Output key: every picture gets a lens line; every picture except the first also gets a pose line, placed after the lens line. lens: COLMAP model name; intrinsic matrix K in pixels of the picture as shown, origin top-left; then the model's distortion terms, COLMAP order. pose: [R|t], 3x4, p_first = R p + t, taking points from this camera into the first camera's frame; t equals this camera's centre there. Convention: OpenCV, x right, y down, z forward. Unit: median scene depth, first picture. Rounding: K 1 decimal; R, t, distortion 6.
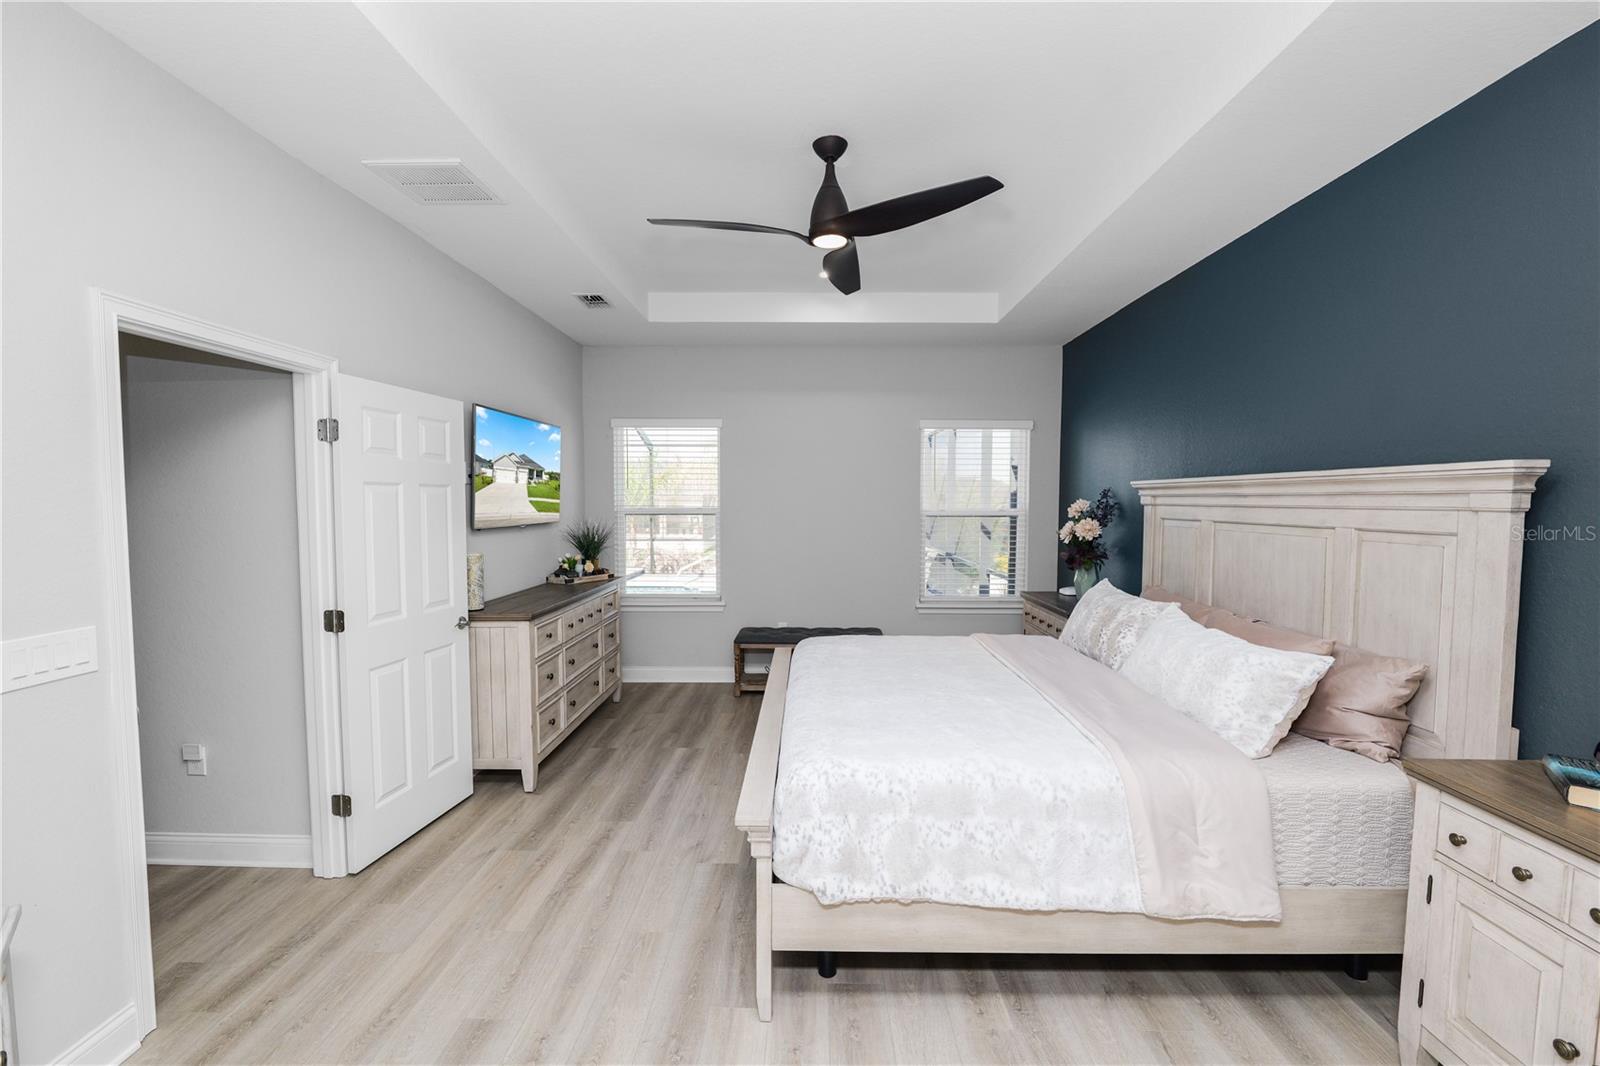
lens RADIAL K [[645.5, 0, 798.5], [0, 645.5, 535.2], [0, 0, 1]] dist [-0.010420, 0.000487]
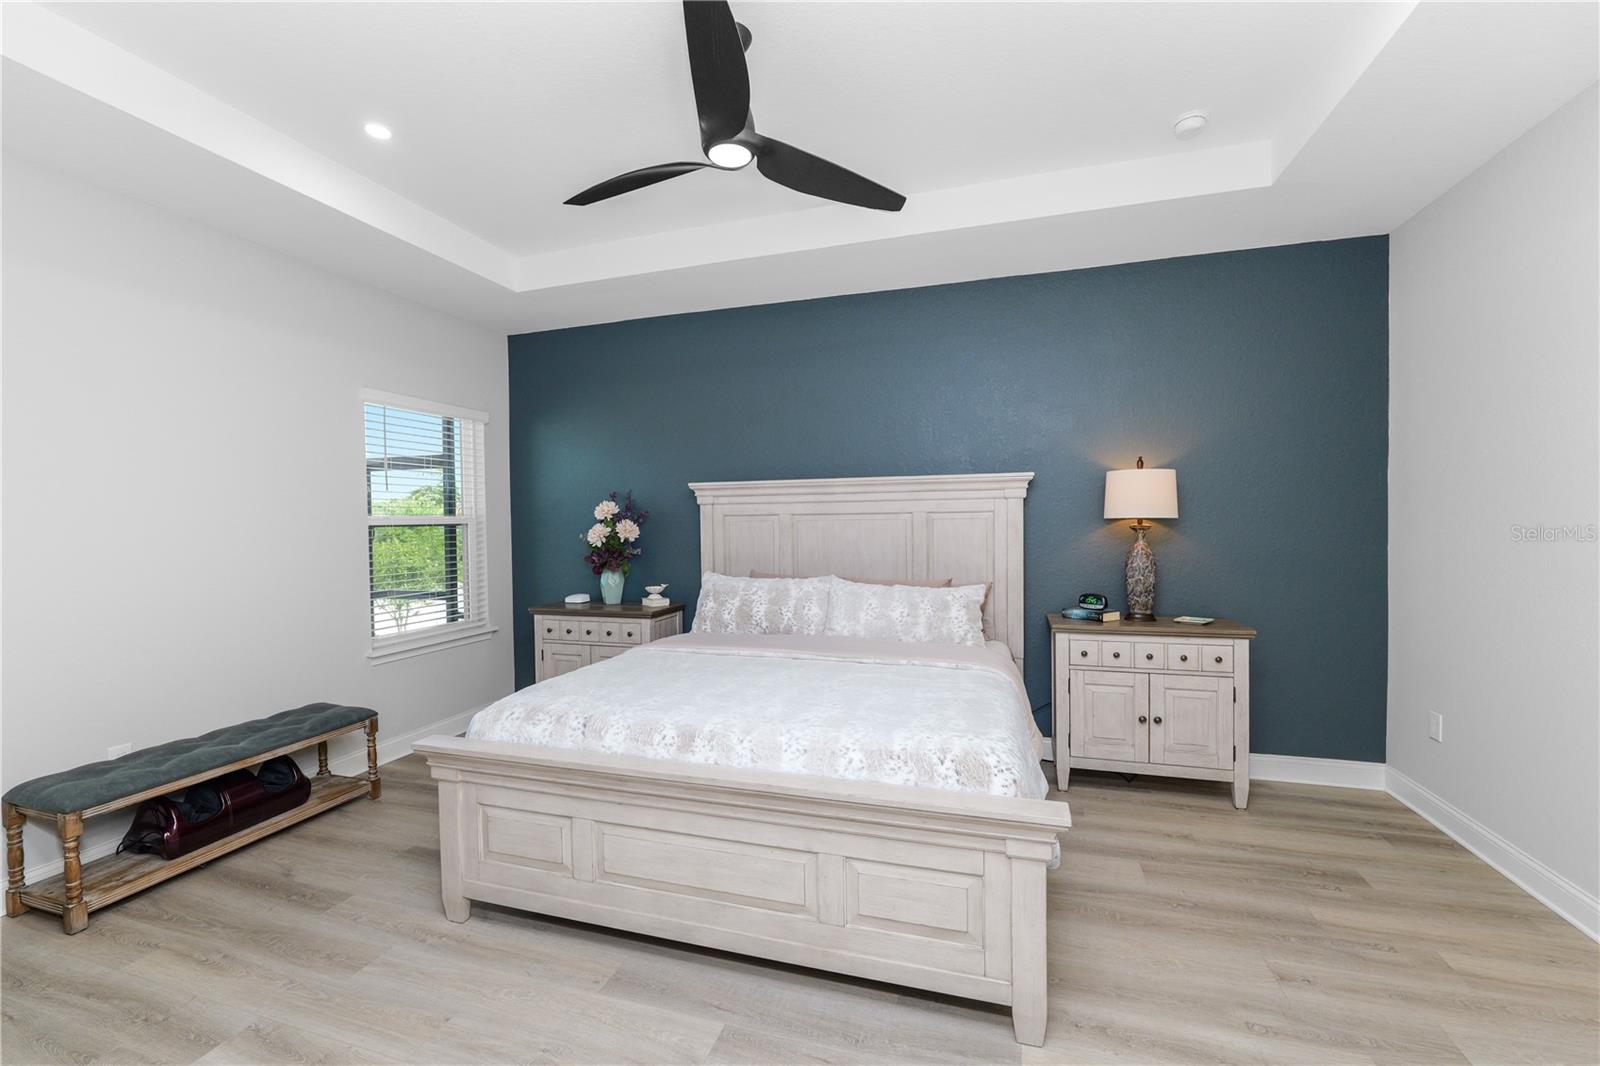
lens RADIAL K [[644.4, 0, 800.0], [0, 644.4, 533.0], [0, 0, 1]] dist [0.000836, 0.000201]
pose [[0.299919, -0.029853, 0.953497, -0.503352], [0.066554, 0.997730, 0.010303, 0.003072], [-0.951640, 0.060369, 0.301225, 0.509411]]
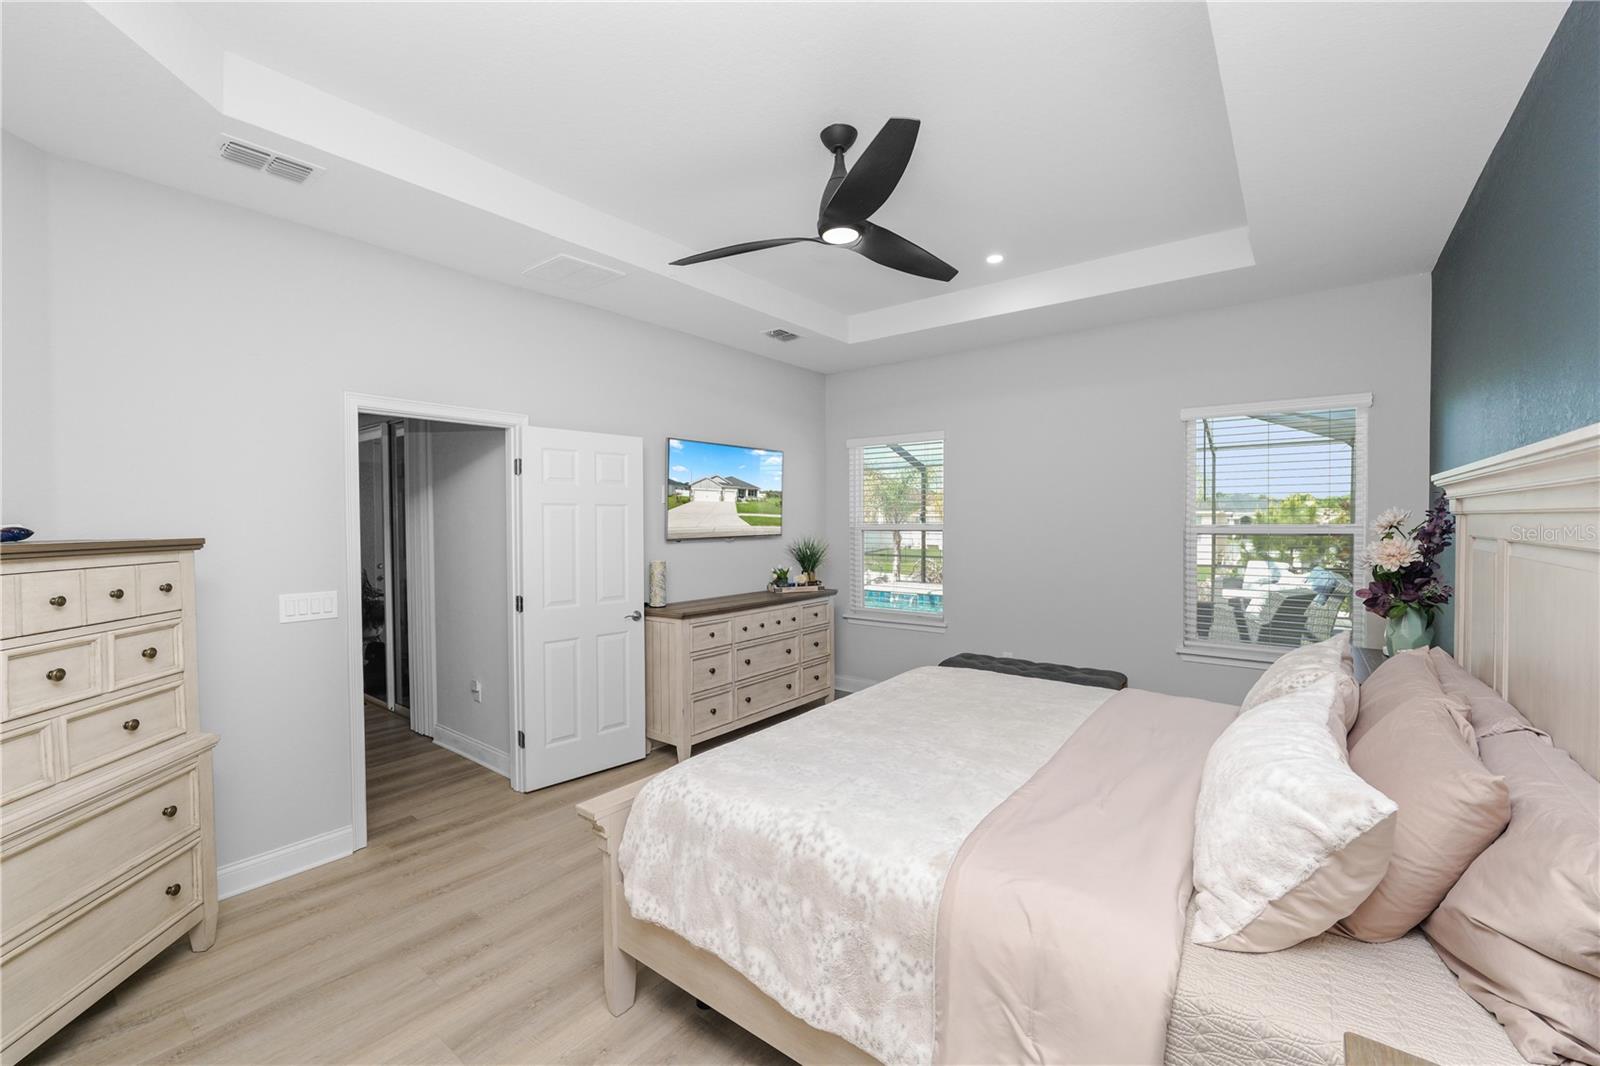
lens RADIAL K [[651.5, 0, 800.5], [0, 651.5, 529.5], [0, 0, 1]] dist [-0.012547, 0.000814]
pose [[0.799805, 0.002664, -0.600254, 0.427910], [-0.024470, 0.999304, -0.028170, -0.000966], [0.599761, 0.037218, 0.799313, 0.168192]]
